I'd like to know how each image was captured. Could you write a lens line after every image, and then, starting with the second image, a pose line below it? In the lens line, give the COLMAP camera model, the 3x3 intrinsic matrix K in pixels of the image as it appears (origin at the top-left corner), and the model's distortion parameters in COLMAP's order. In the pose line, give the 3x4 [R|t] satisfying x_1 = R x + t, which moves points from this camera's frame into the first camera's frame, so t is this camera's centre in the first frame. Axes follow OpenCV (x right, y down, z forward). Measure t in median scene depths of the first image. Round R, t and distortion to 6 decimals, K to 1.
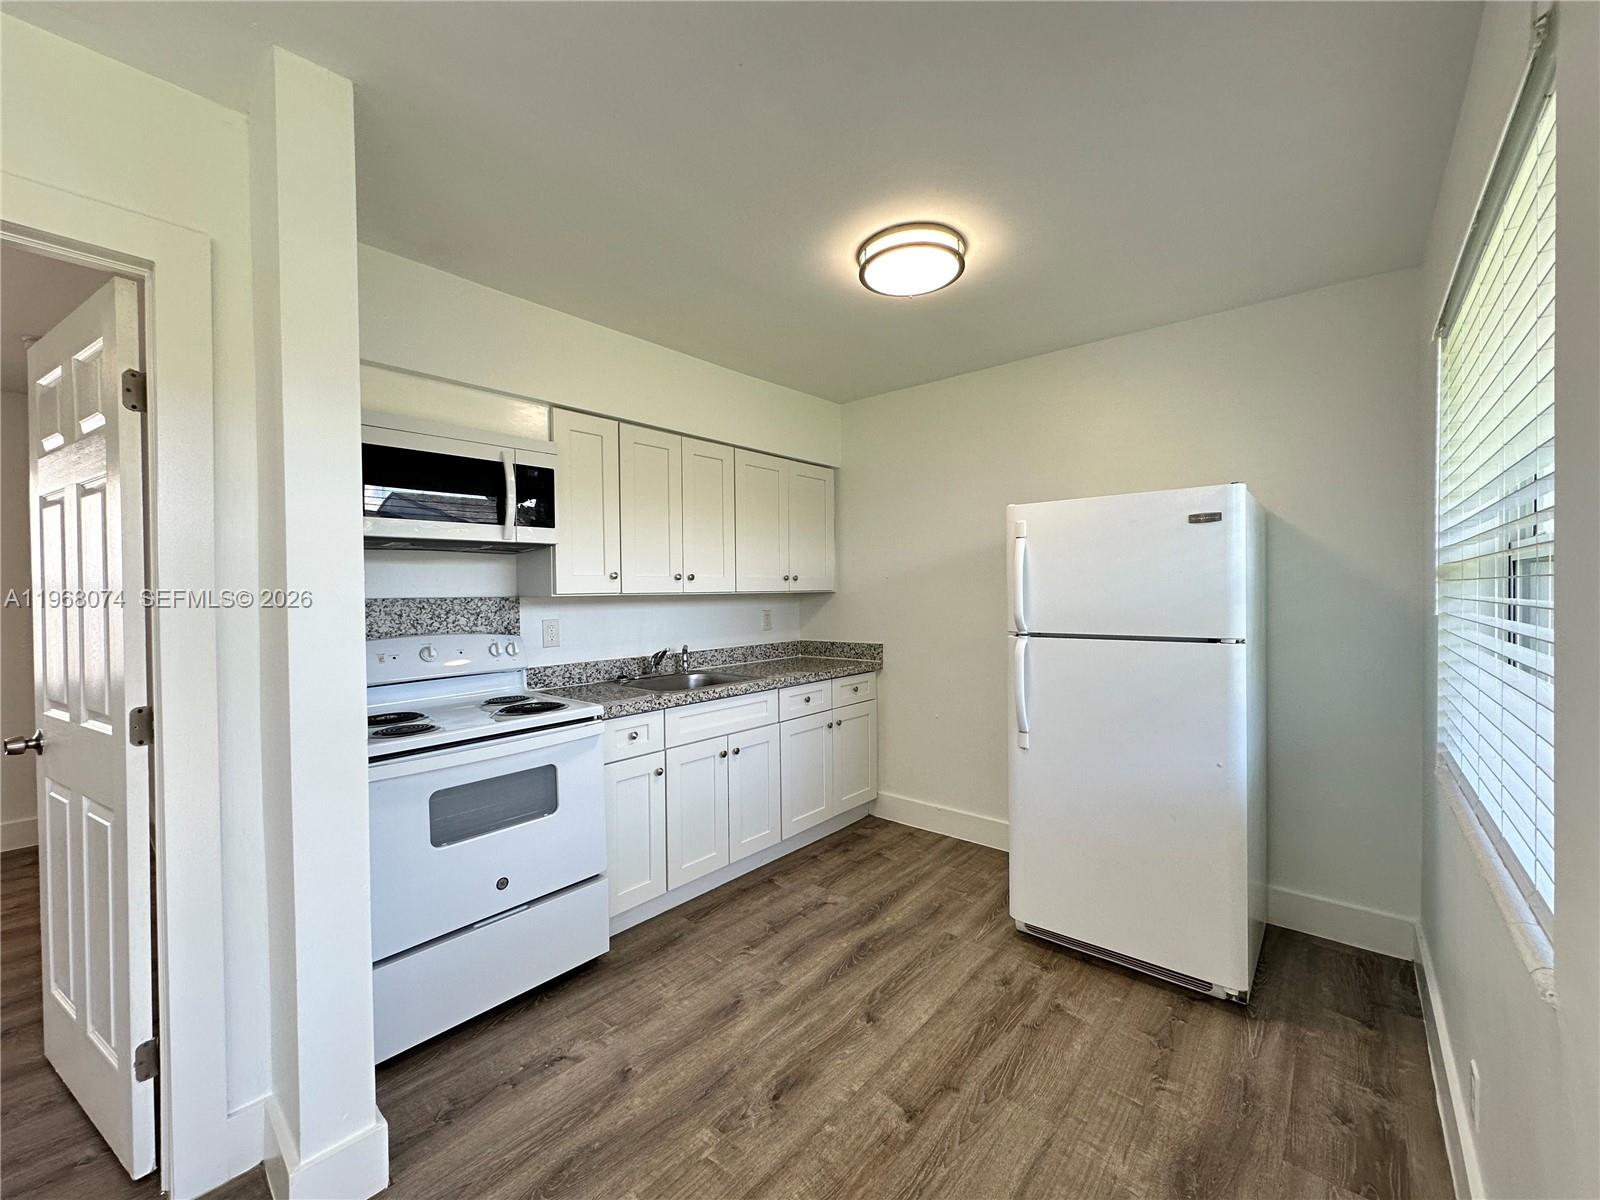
lens RADIAL K [[639.1, 0, 799.0], [0, 639.1, 598.7], [0, 0, 1]] dist [-0.001386, 0.000225]
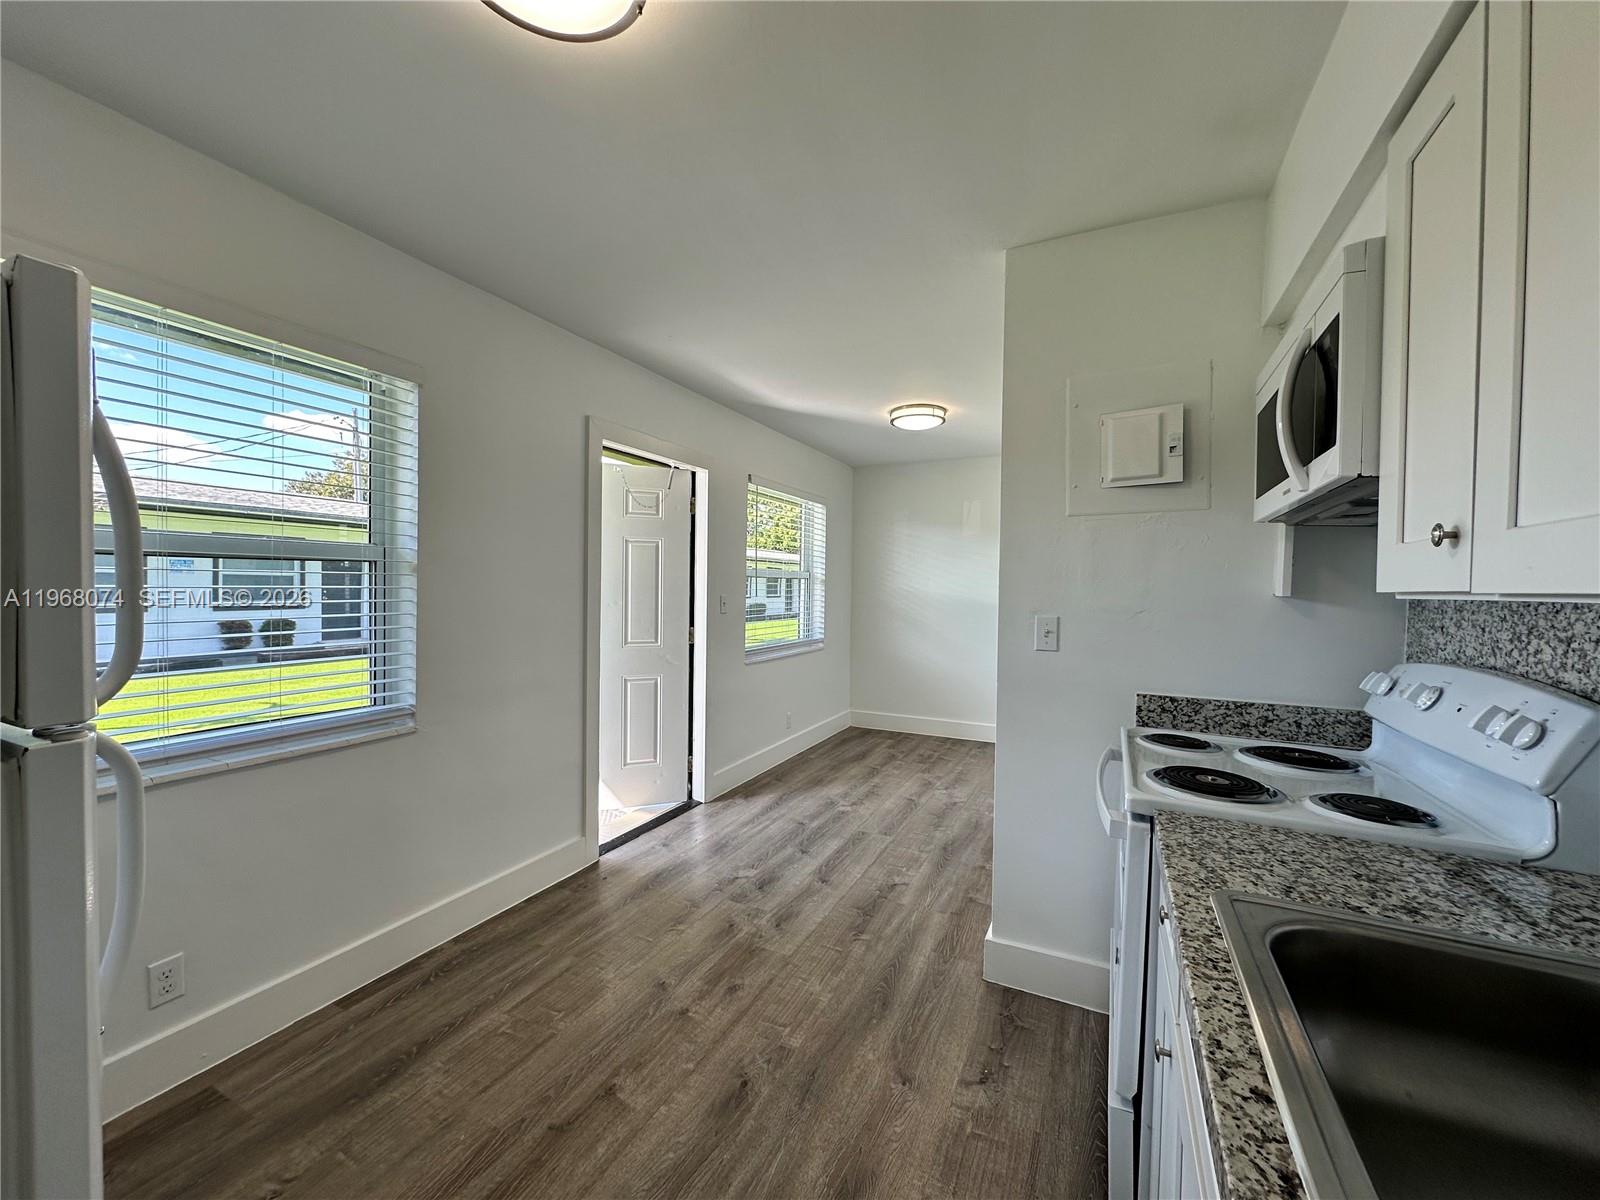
lens RADIAL K [[639.1, 0, 799.0], [0, 639.1, 598.7], [0, 0, 1]] dist [-0.001386, 0.000225]
pose [[-0.966360, 0.001067, -0.257191, 0.102842], [-0.008666, 0.999288, 0.036708, -0.017175], [0.257047, 0.037702, -0.965663, 1.452776]]
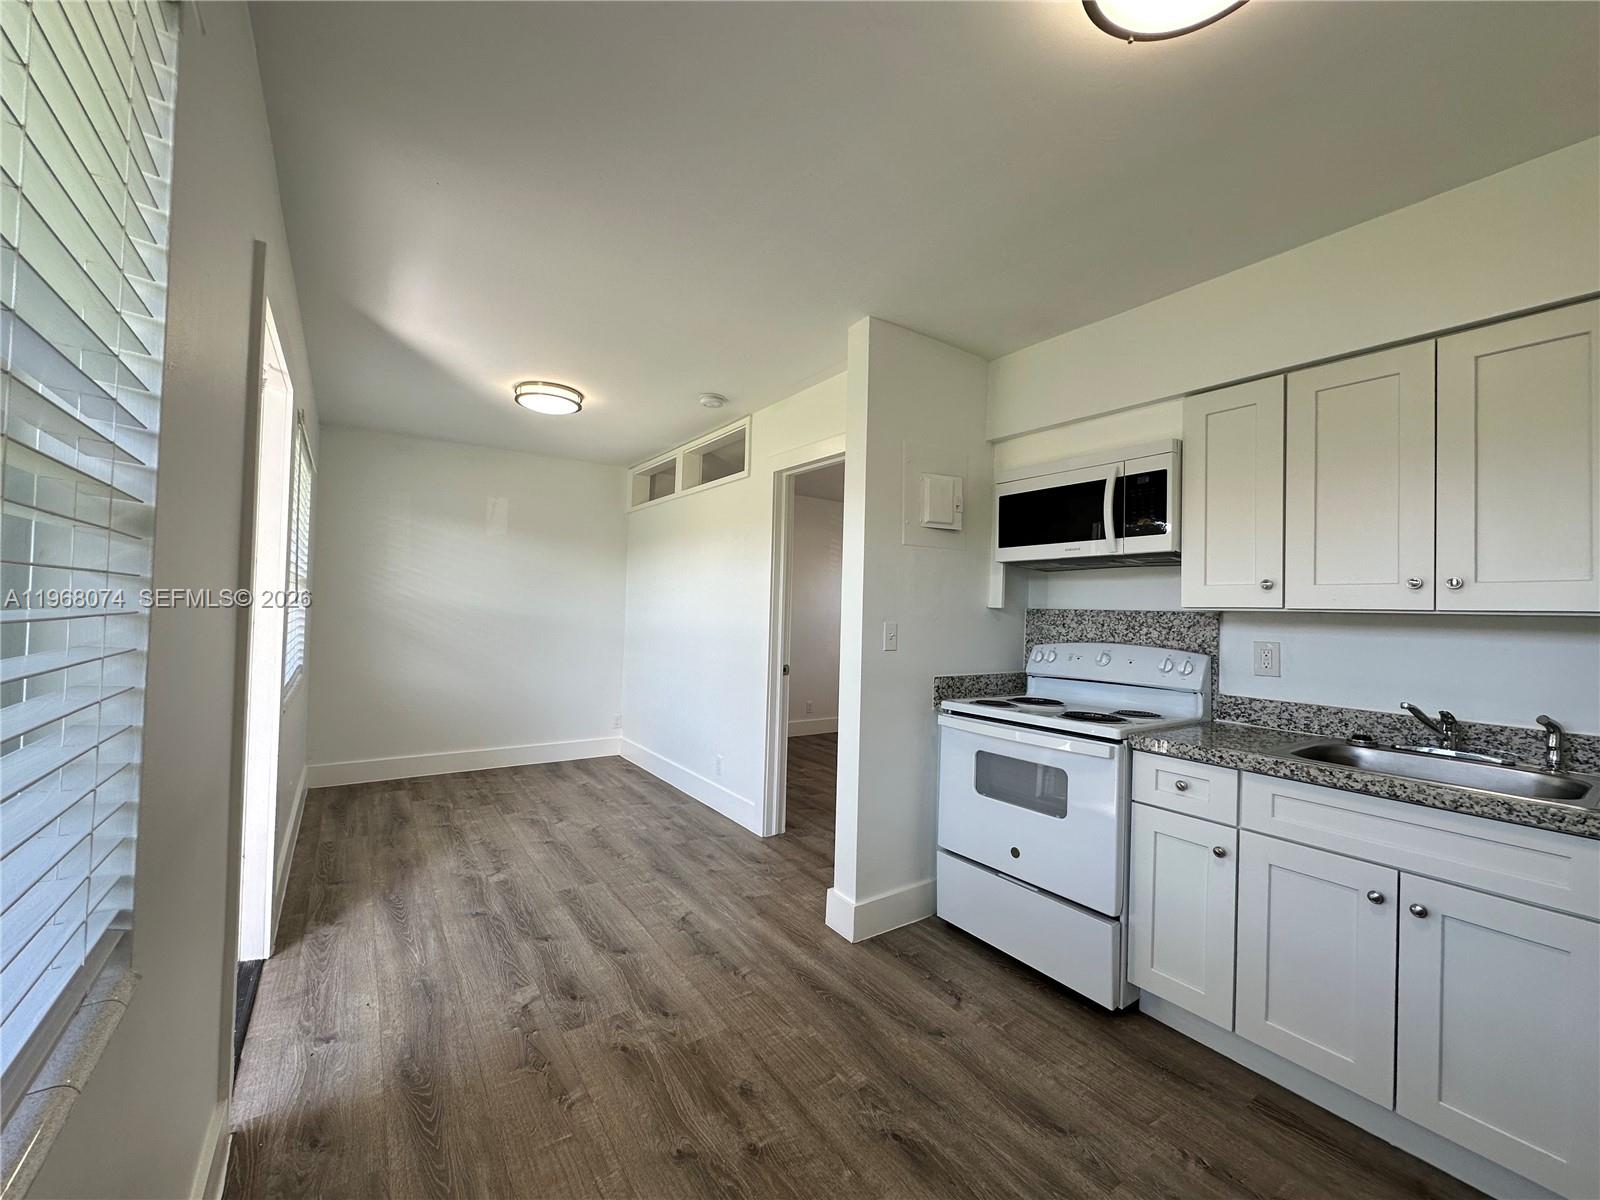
lens RADIAL K [[639.1, 0, 799.0], [0, 639.1, 598.7], [0, 0, 1]] dist [-0.001386, 0.000225]
pose [[-0.241982, -0.014991, -0.970165, 0.671323], [-0.040561, 0.999163, -0.005322, 0.007827], [0.969433, 0.038063, -0.242387, 0.780911]]
